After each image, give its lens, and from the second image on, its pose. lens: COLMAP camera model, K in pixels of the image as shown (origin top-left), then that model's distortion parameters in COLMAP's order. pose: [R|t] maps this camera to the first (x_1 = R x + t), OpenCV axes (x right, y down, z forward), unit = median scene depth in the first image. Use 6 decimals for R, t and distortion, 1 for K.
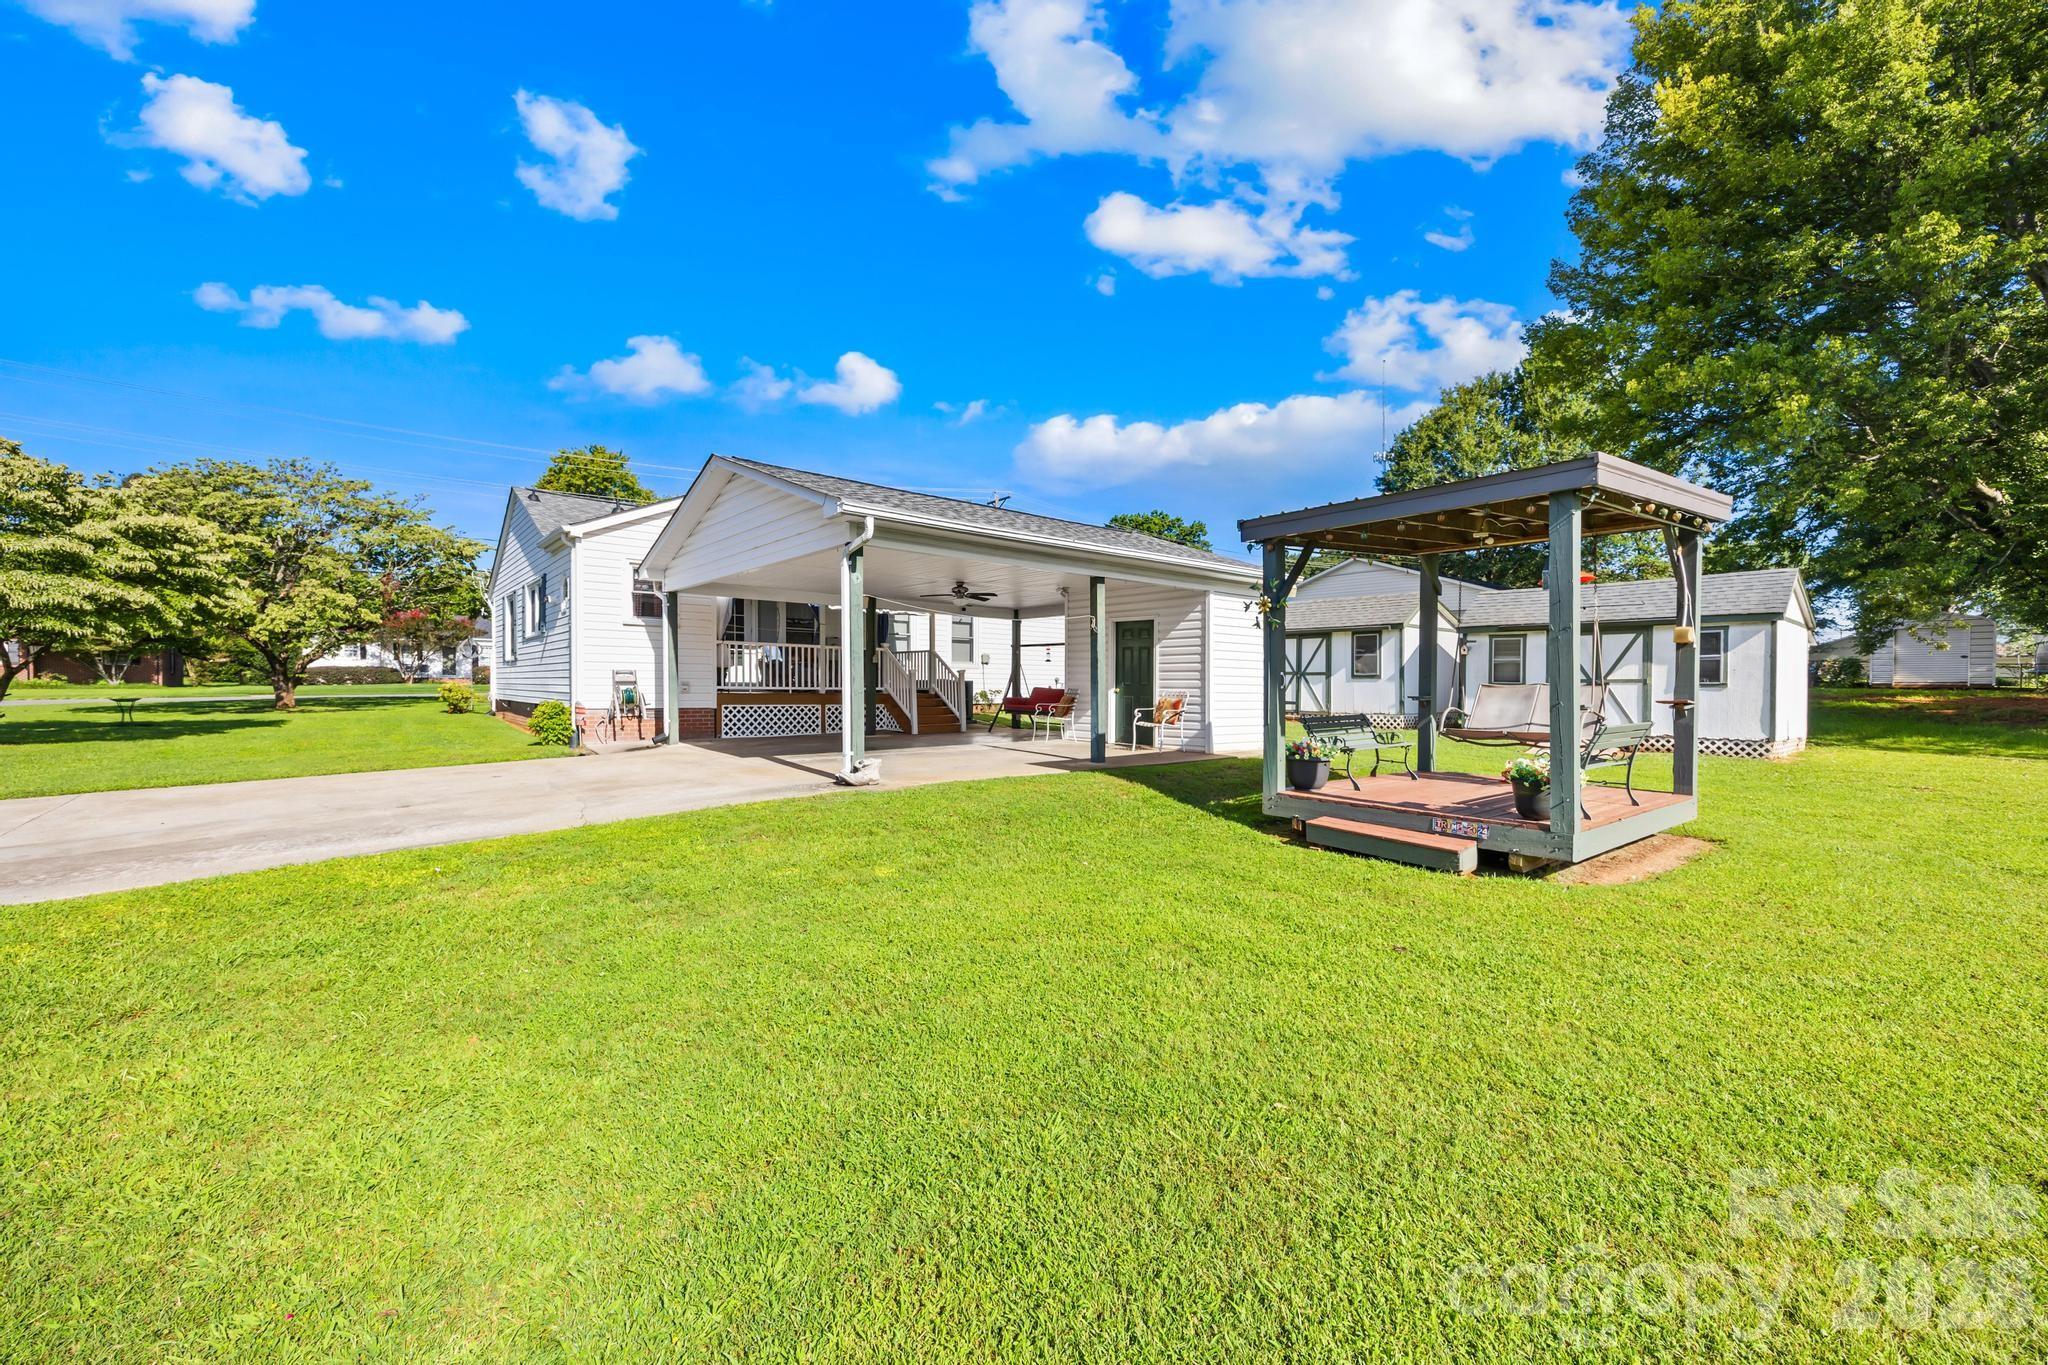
lens RADIAL K [[805.1, 0, 939.5], [0, 805.1, 662.5], [0, 0, 1]] dist [-0.004956, 0.000809]
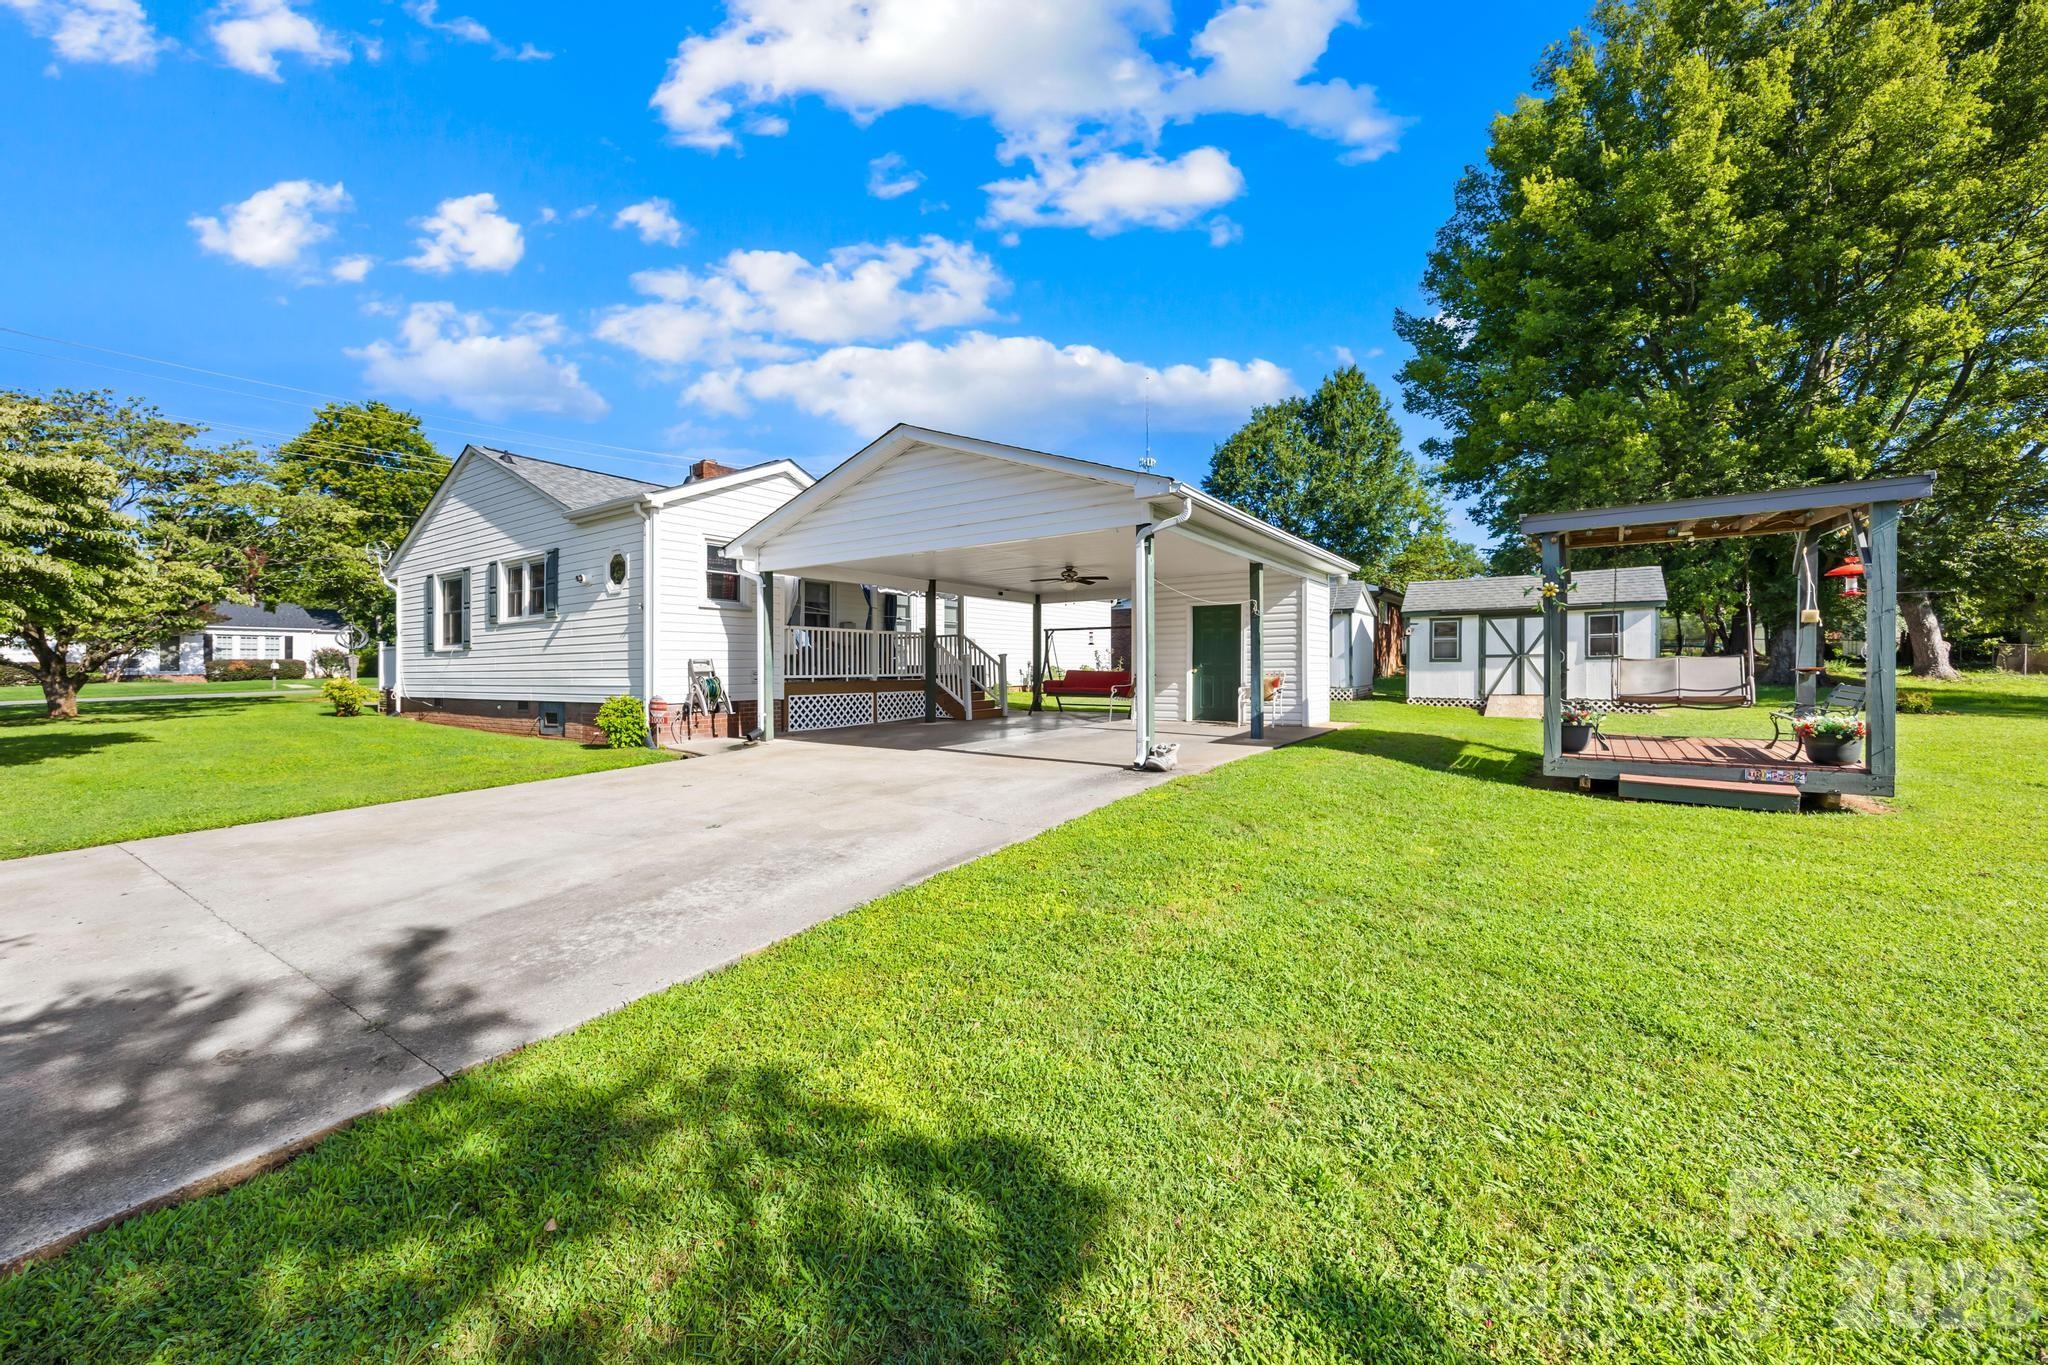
lens RADIAL K [[805.1, 0, 917.9], [0, 805.1, 629.6], [0, 0, 1]] dist [-0.004956, 0.000809]
pose [[0.961885, -0.004804, 0.273413, -0.399372], [0.011217, 0.999697, -0.021897, -0.000867], [-0.273225, 0.024130, 0.961647, 0.079914]]
